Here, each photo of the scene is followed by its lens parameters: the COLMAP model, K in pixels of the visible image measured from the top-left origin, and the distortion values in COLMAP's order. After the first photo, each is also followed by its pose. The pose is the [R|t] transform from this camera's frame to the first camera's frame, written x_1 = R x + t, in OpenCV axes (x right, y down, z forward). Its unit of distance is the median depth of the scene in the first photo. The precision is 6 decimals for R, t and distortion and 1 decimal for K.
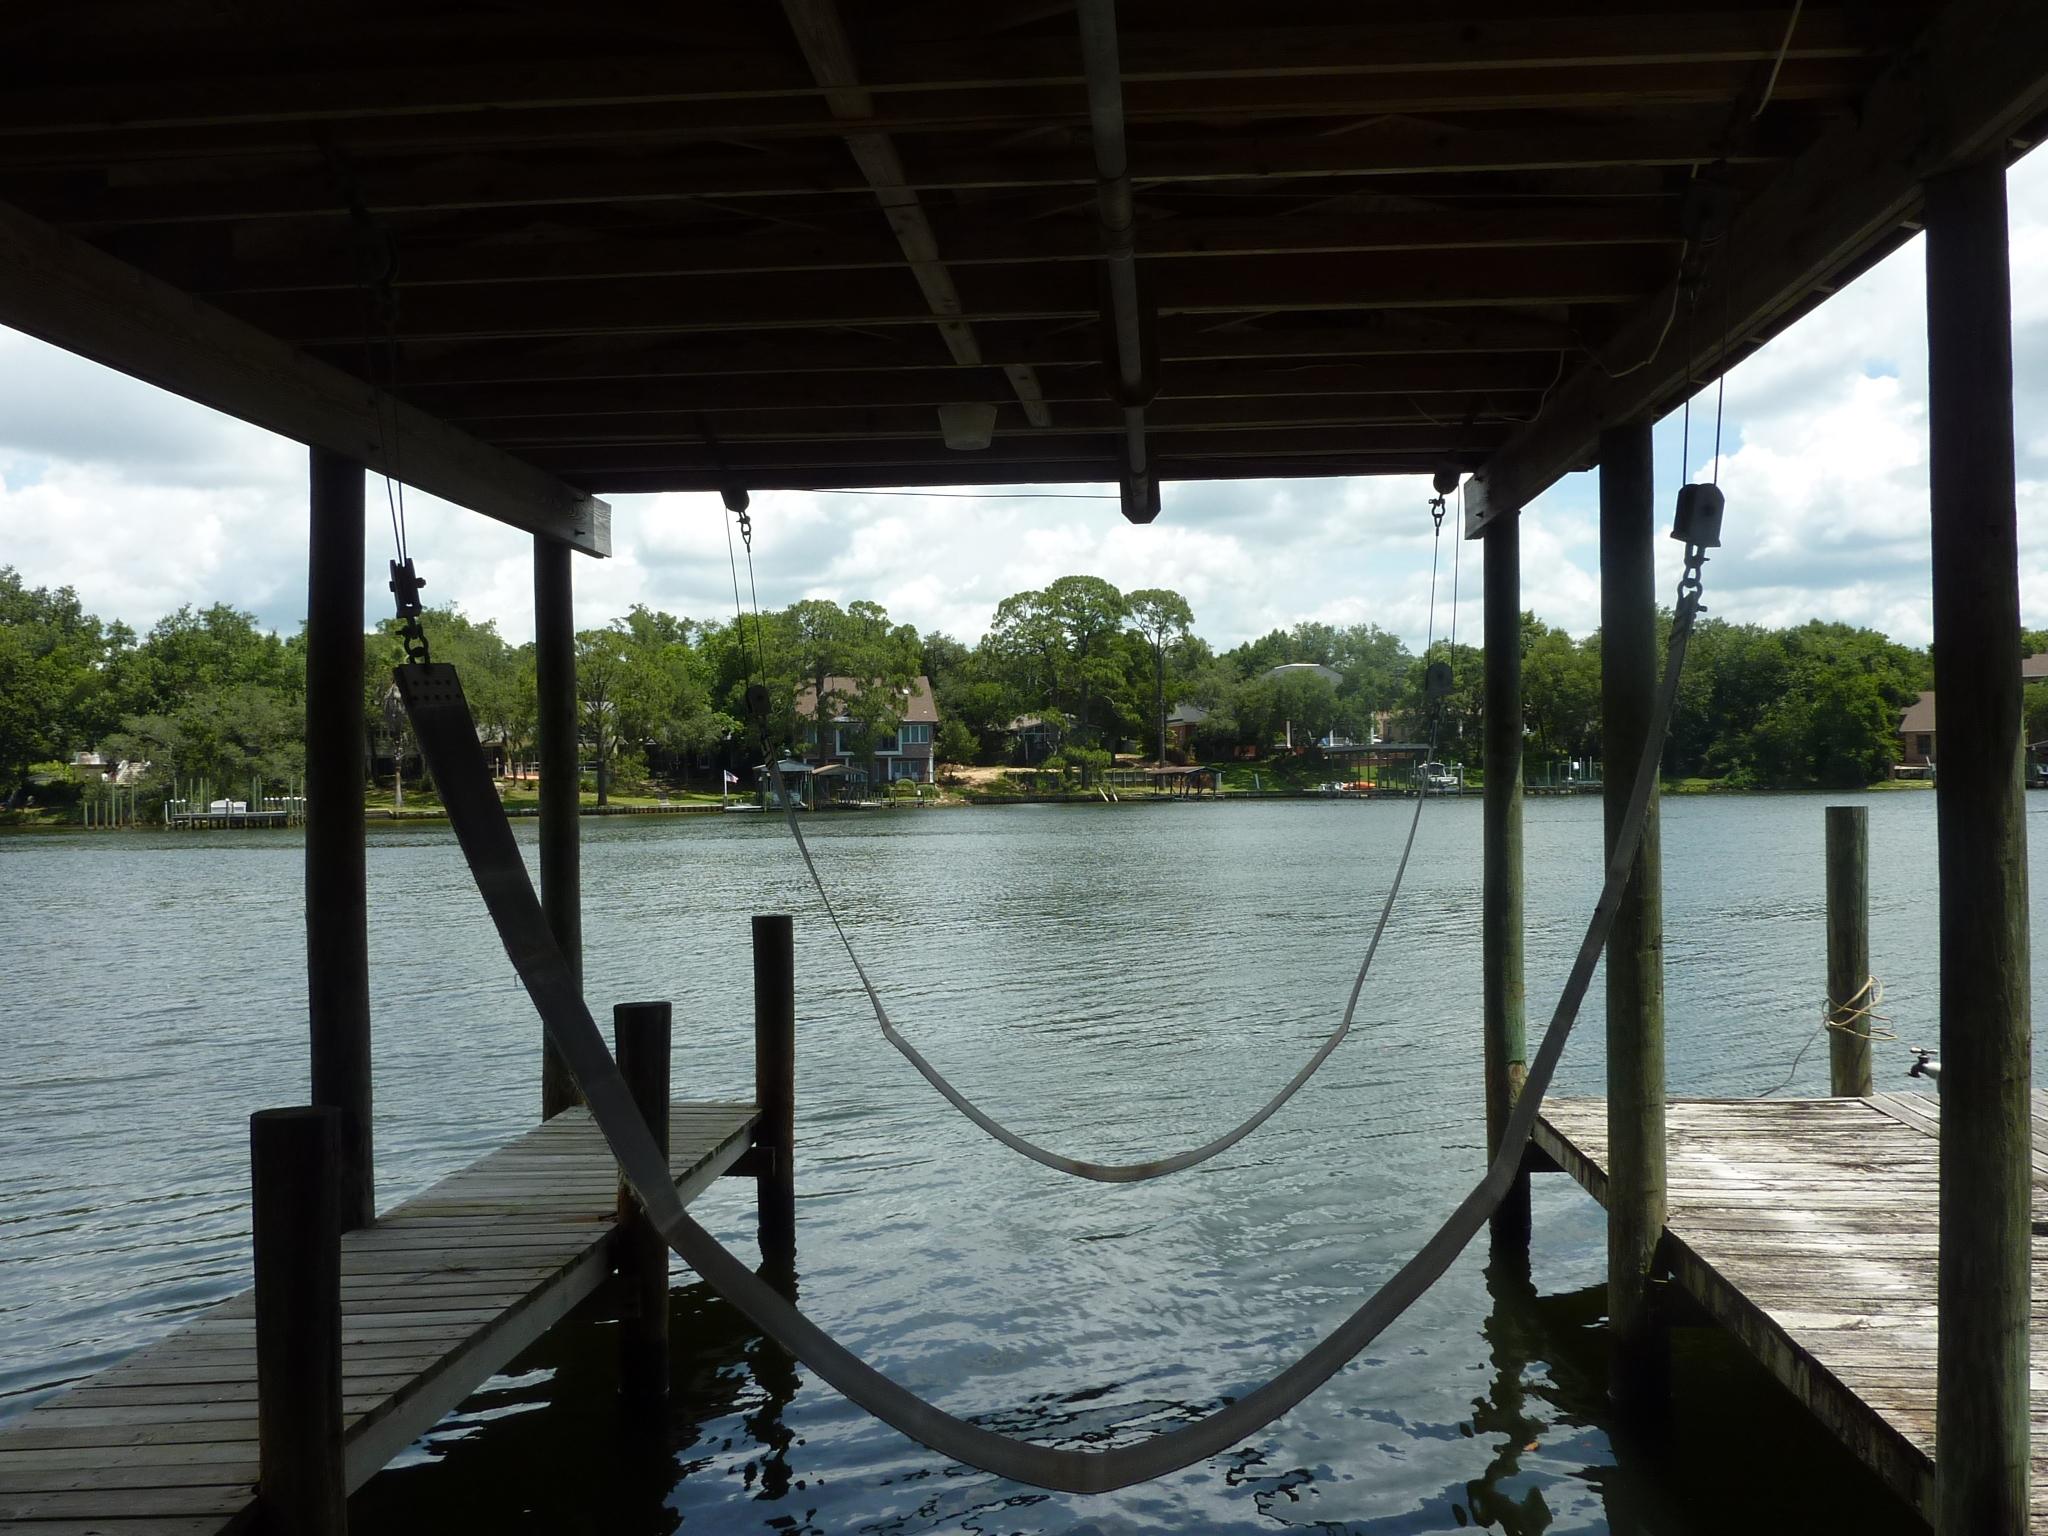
lens RADIAL K [[1739.0, 0, 1024.0], [0, 1739.0, 768.0], [0, 0, 1]] dist [-0.022191, -0.010440]
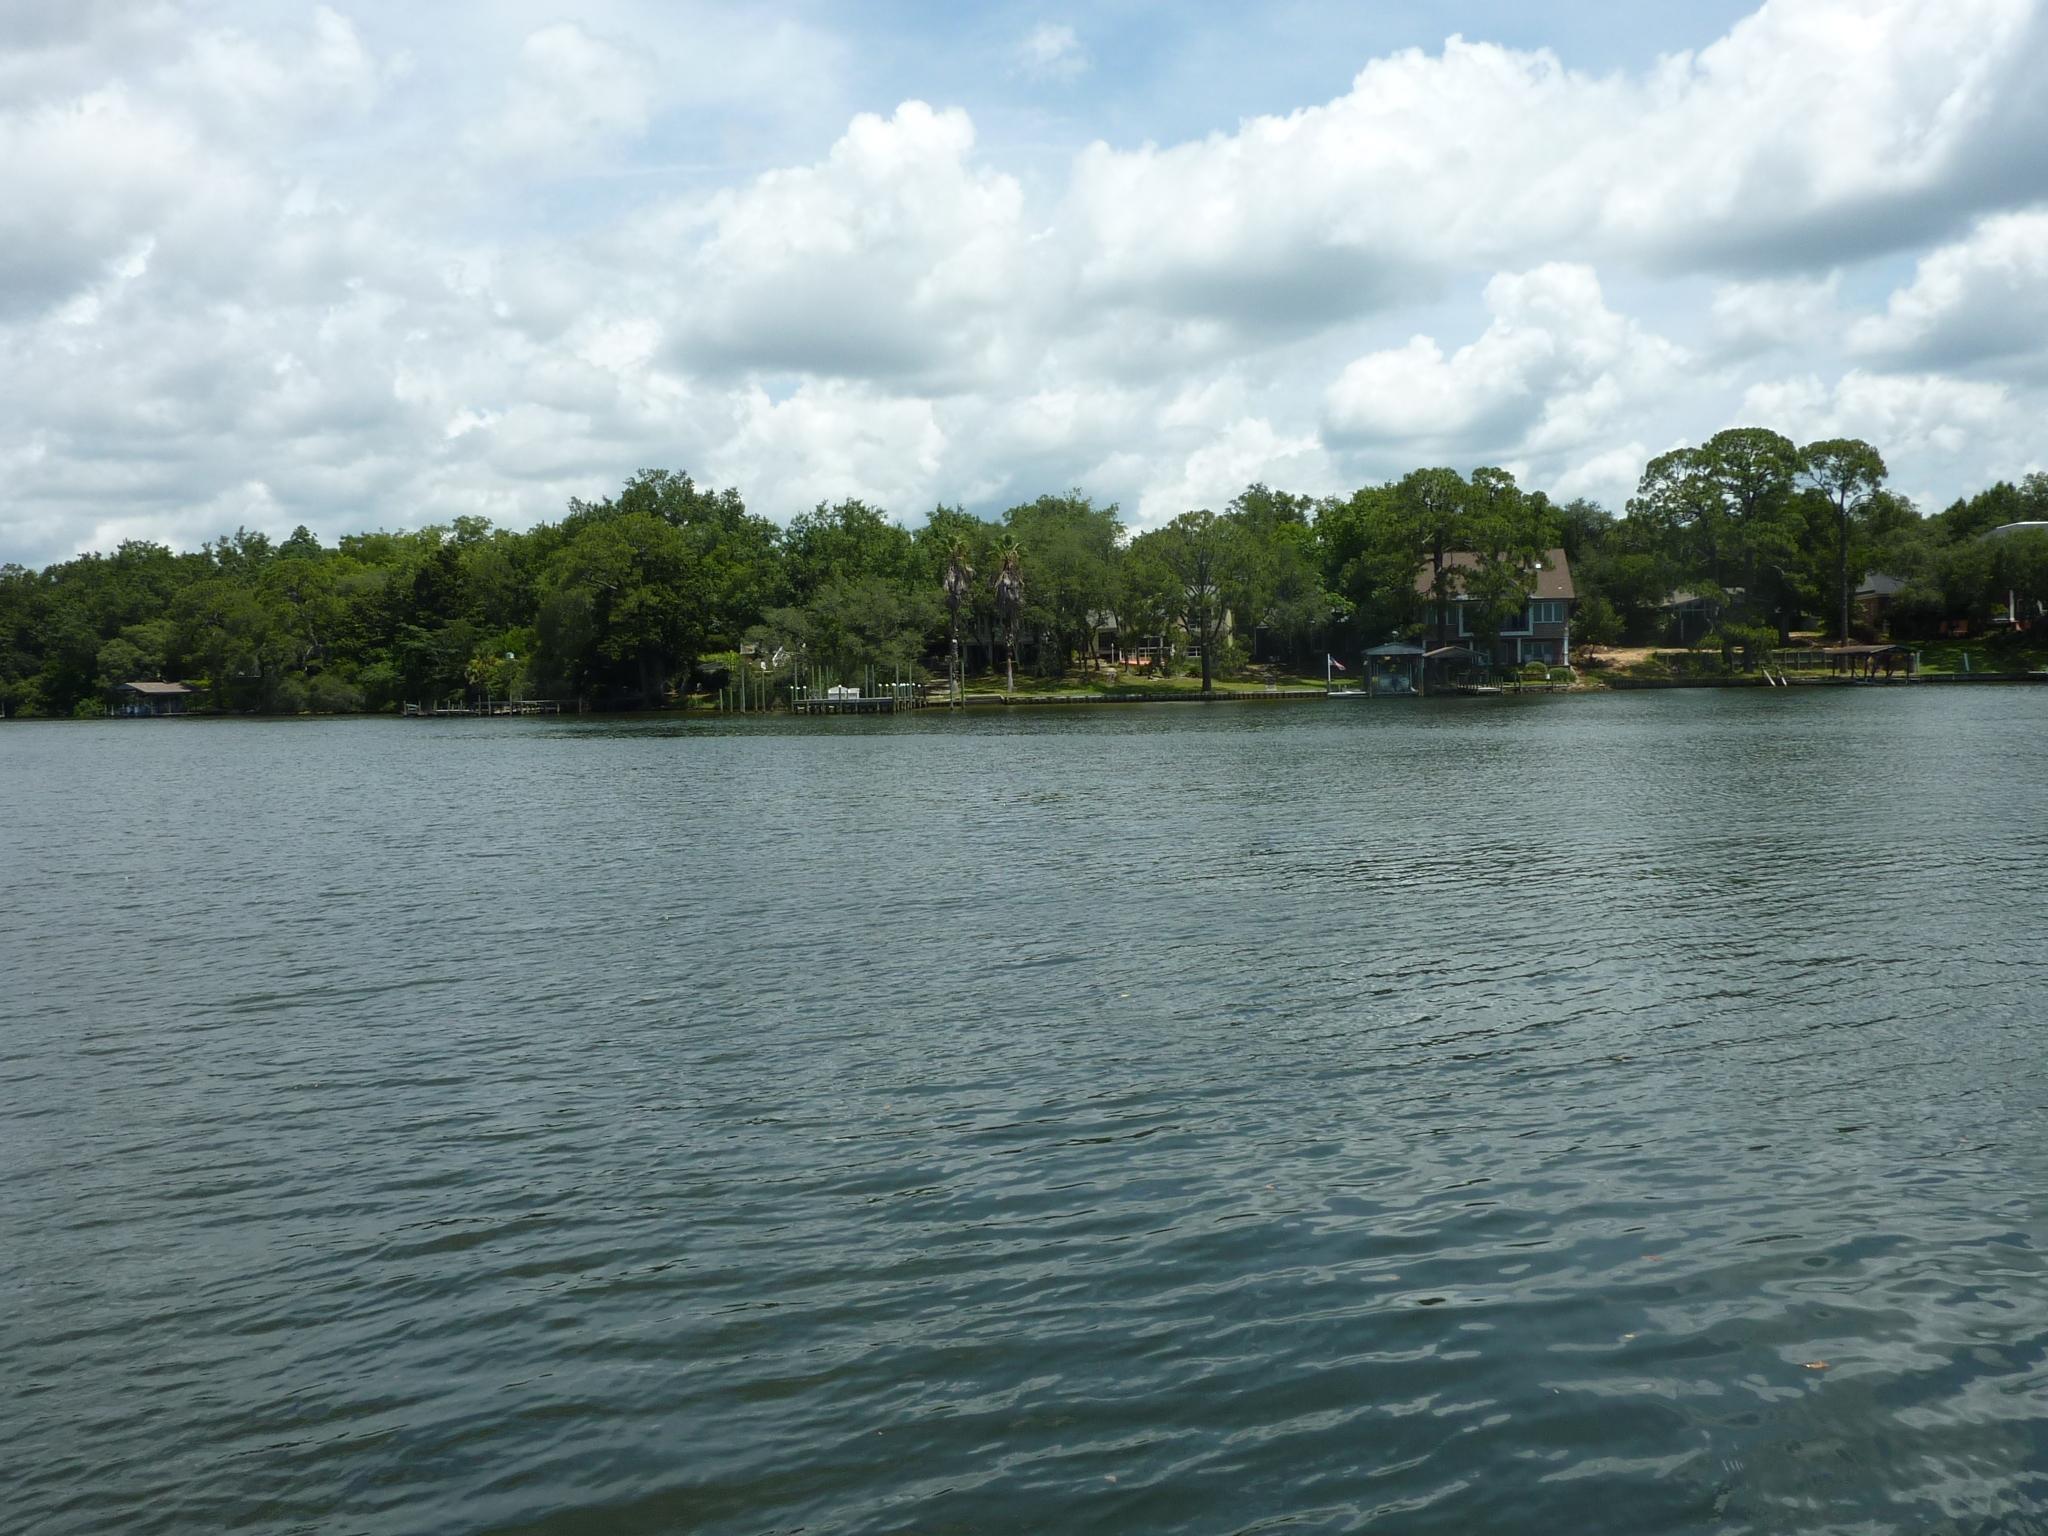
lens RADIAL K [[1723.5, 0, 1024.0], [0, 1723.5, 768.0], [0, 0, 1]] dist [0.021185, -0.129295]
pose [[0.928365, 0.016222, -0.371315, 0.019733], [0.009015, 0.997770, 0.066130, -0.000345], [0.371560, -0.064740, 0.926149, 0.049791]]
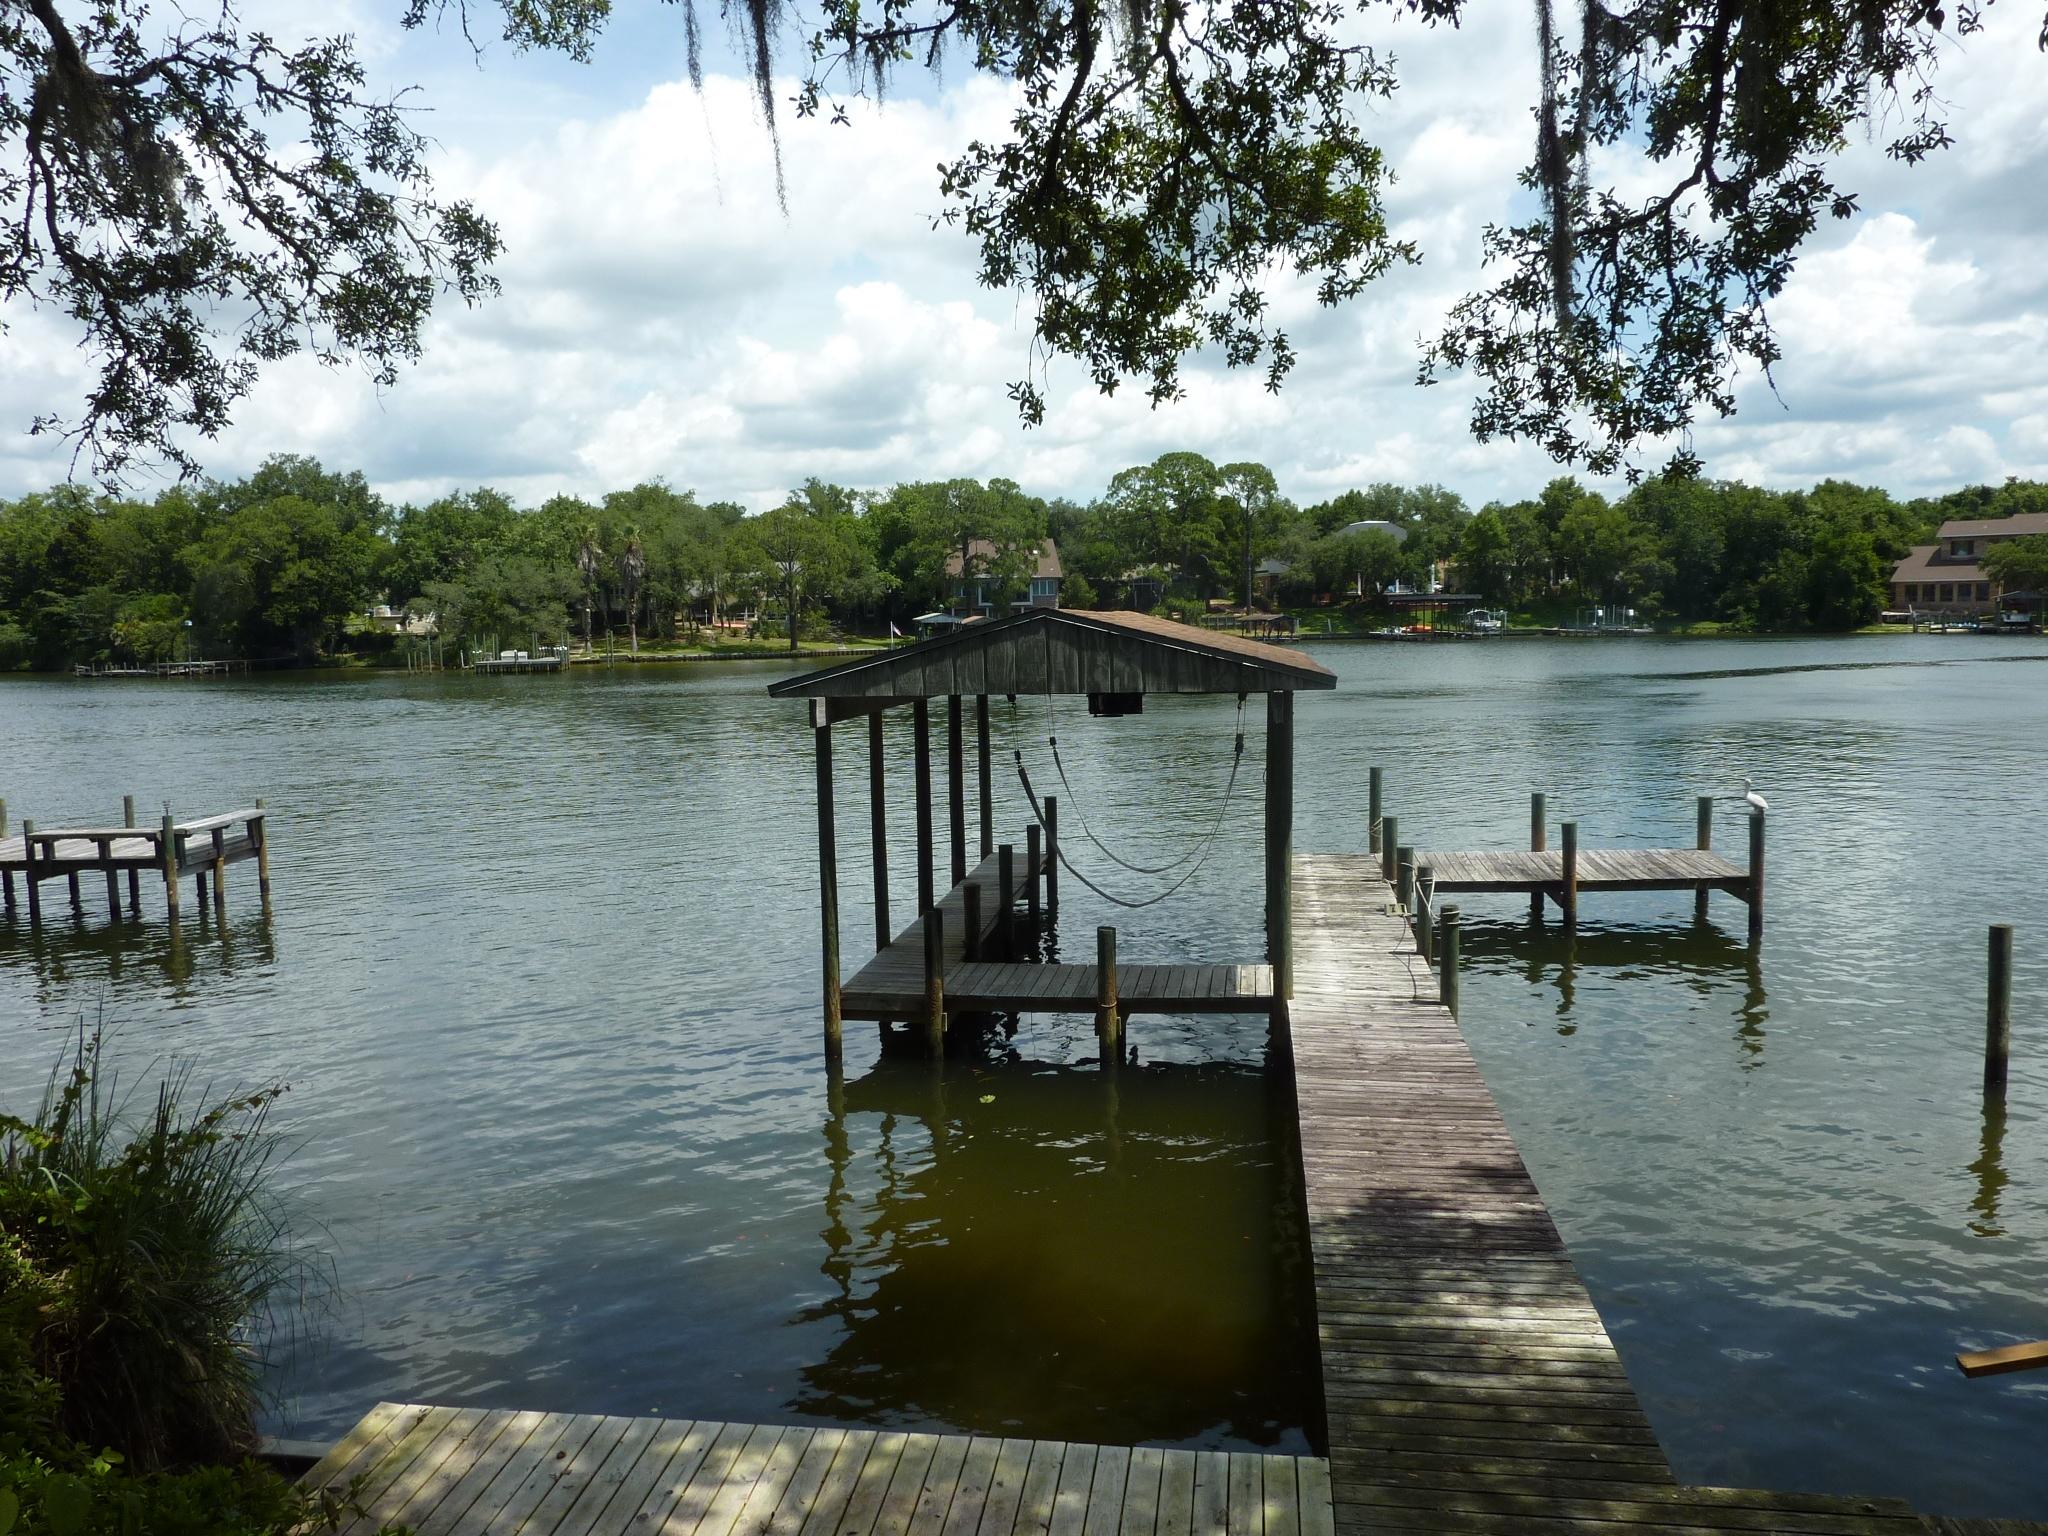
lens RADIAL K [[1586.2, 0, 1024.0], [0, 1586.2, 768.0], [0, 0, 1]] dist [-0.006724, -0.010453]
pose [[0.997603, 0.003564, -0.069104, 0.000775], [0.003999, 0.994034, 0.108996, -0.014965], [0.069080, -0.109011, 0.991637, -0.106469]]
